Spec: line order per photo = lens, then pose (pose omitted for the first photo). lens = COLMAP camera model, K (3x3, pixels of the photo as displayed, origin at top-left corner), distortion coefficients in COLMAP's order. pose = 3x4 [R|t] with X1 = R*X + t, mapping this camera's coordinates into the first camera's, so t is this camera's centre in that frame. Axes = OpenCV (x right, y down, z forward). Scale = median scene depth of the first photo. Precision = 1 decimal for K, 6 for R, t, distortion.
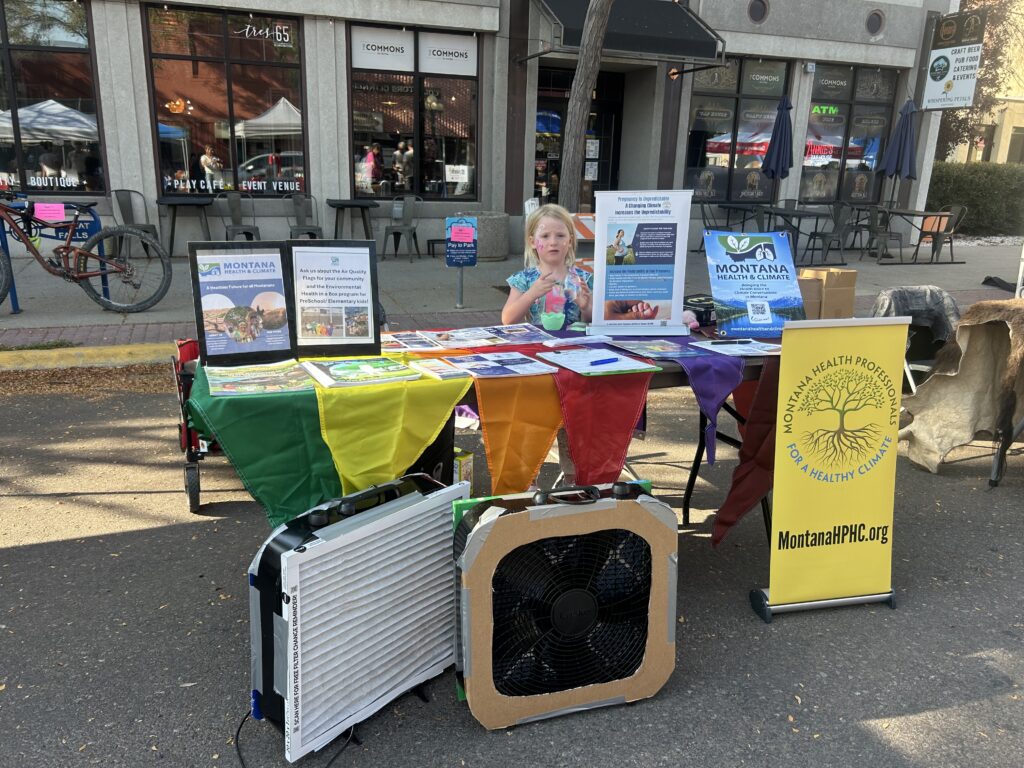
lens RADIAL K [[770.4, 0, 508.0], [0, 770.4, 368.1], [0, 0, 1]] dist [0.070320, -0.099827]
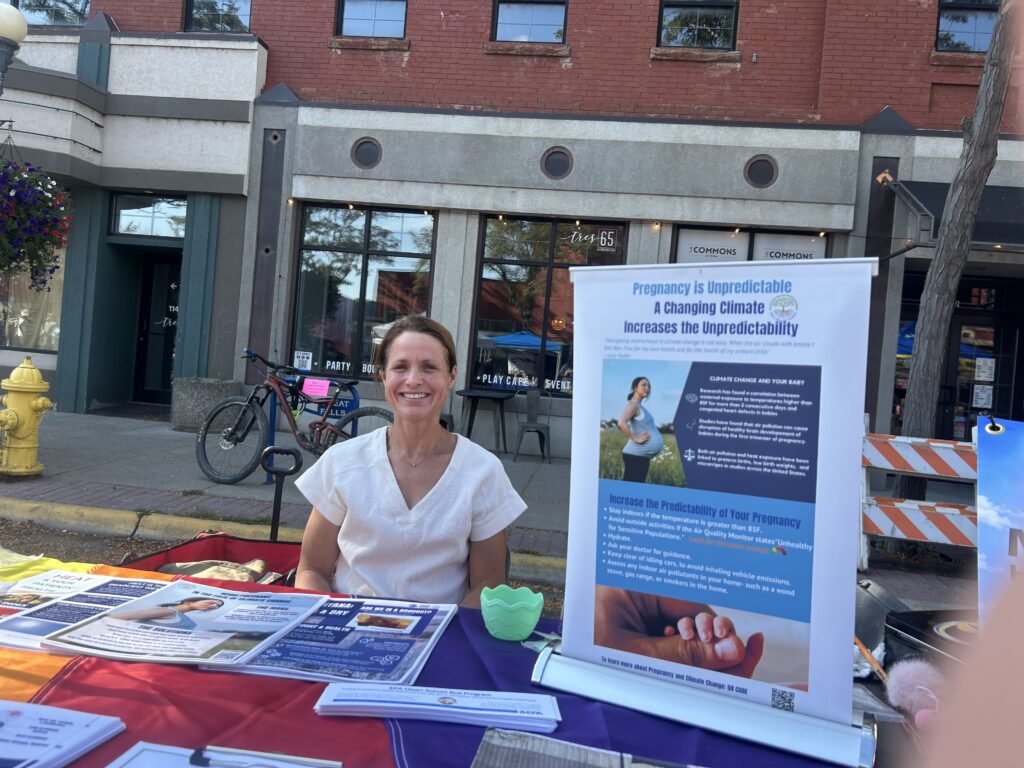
lens RADIAL K [[770.4, 0, 508.0], [0, 770.4, 368.1], [0, 0, 1]] dist [0.070320, -0.099827]
pose [[0.887537, 0.047762, -0.458254, 0.240594], [-0.172391, 0.956791, -0.234161, -0.091734], [0.427269, 0.286826, 0.857422, 0.666745]]
